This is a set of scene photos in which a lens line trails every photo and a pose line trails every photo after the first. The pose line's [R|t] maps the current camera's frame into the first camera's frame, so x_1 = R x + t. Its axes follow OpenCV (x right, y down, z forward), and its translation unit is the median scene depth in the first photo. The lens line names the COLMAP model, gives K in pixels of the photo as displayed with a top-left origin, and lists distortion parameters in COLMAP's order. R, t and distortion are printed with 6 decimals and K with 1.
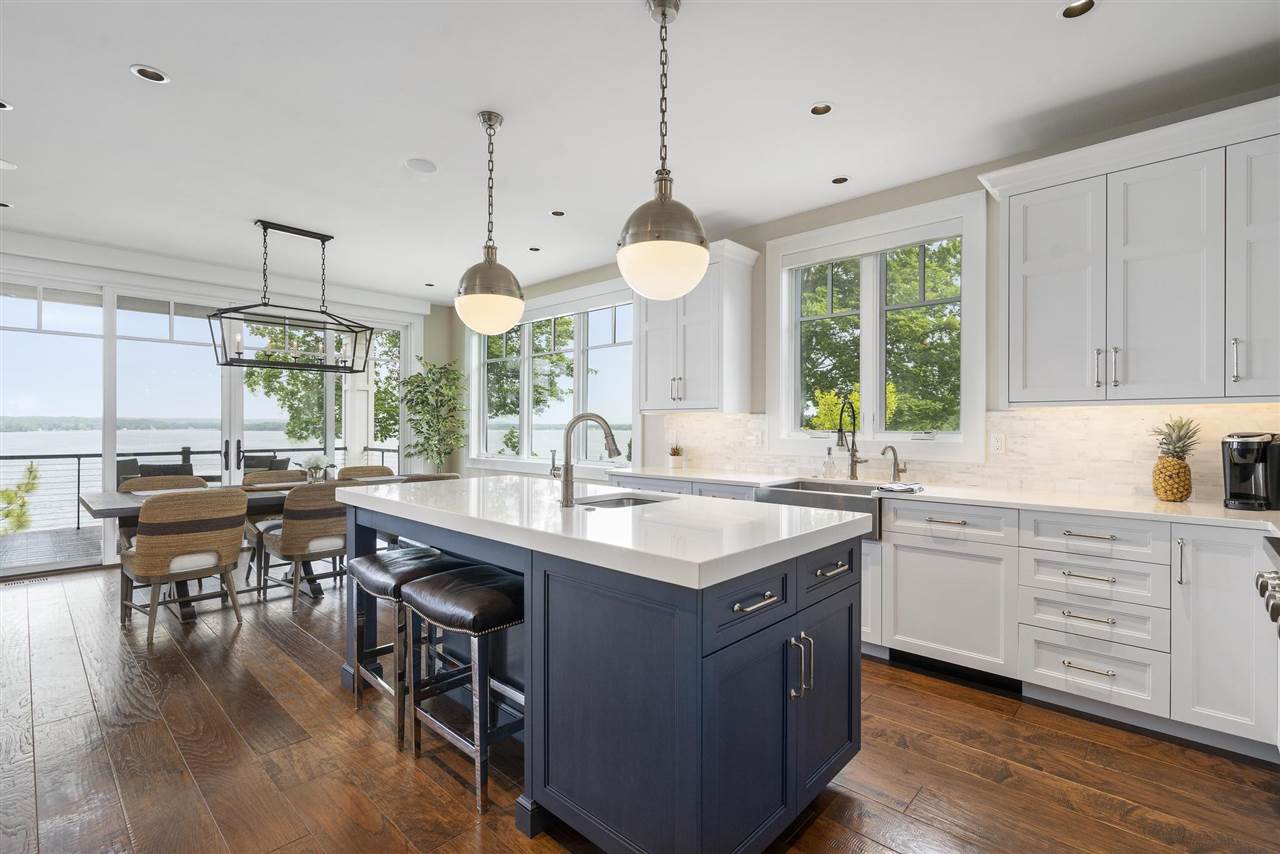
lens RADIAL K [[585.7, 0, 638.4], [0, 585.7, 426.9], [0, 0, 1]] dist [0.003015, 0.000636]
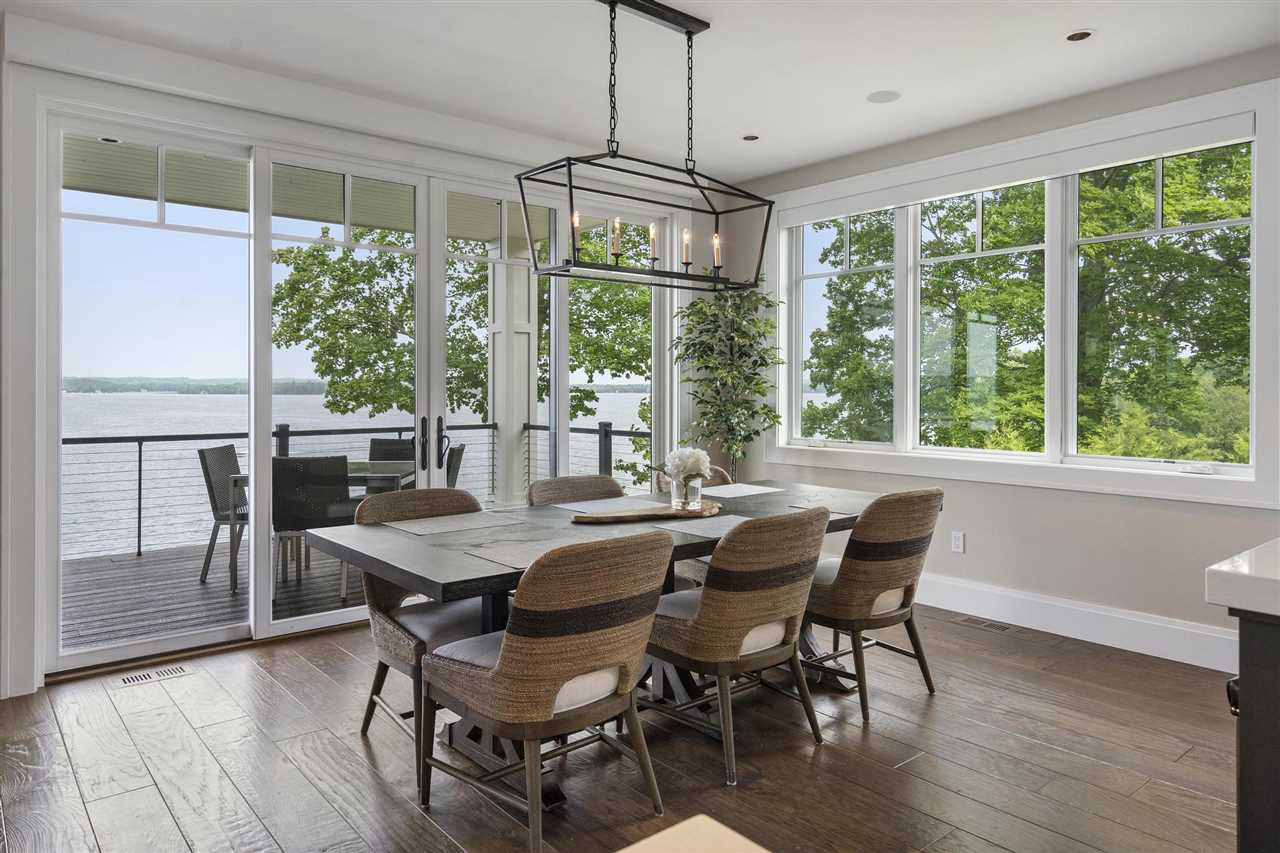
lens RADIAL K [[817.7, 0, 626.1], [0, 817.7, 387.0], [0, 0, 1]] dist [-0.000462, 0.000249]
pose [[0.994112, -0.000859, -0.108356, -0.359786], [0.000639, 0.999998, -0.002074, -0.004118], [0.108357, 0.001992, 0.994110, 0.197230]]
